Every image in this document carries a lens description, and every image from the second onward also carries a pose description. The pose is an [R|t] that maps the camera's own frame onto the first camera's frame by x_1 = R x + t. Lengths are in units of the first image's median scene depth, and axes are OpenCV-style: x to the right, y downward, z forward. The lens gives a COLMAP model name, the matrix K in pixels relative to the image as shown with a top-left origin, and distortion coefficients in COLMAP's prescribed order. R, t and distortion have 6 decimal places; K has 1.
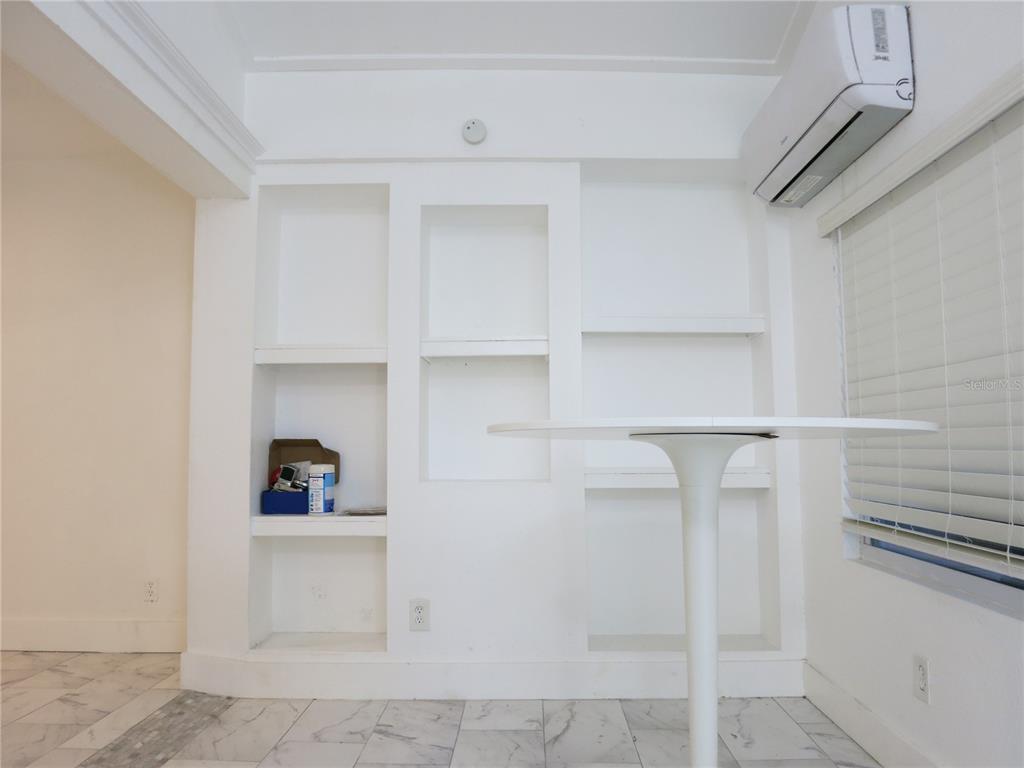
lens RADIAL K [[753.8, 0, 512.0], [0, 753.8, 384.0], [0, 0, 1]] dist [-0.041968, 0.003380]
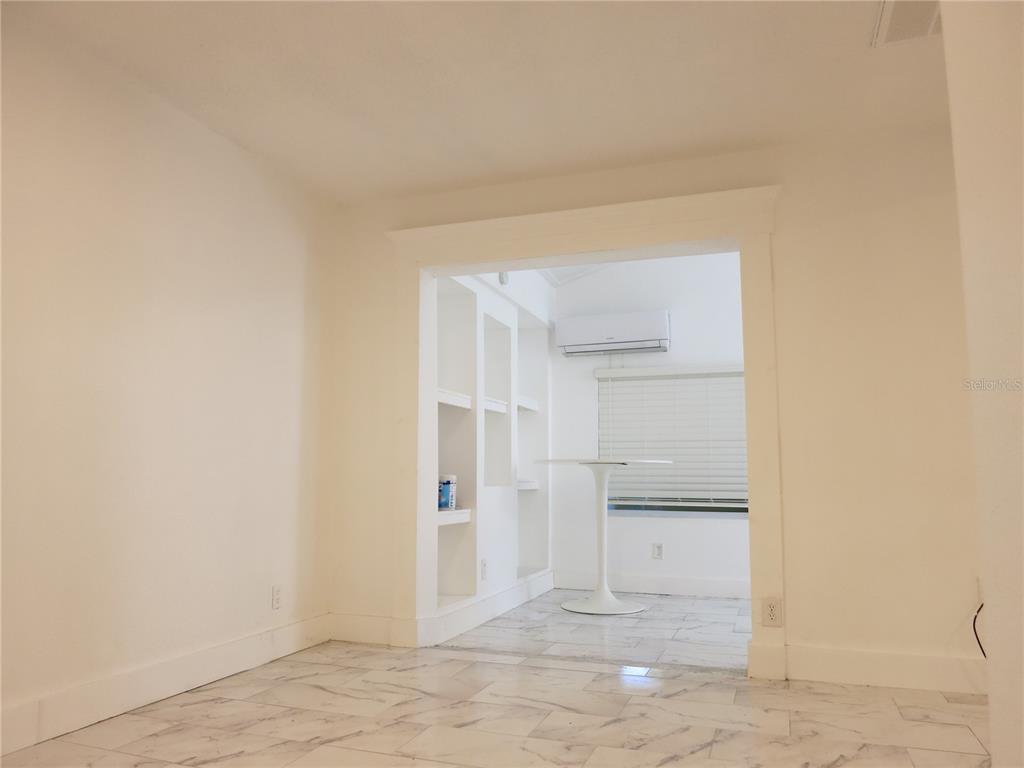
lens RADIAL K [[753.8, 0, 512.0], [0, 753.8, 384.0], [0, 0, 1]] dist [-0.041968, 0.003380]
pose [[0.323163, 0.120435, 0.938649, -1.700482], [-0.085804, 0.991512, -0.097676, 0.066796], [-0.942445, -0.048975, 0.330754, 0.437554]]
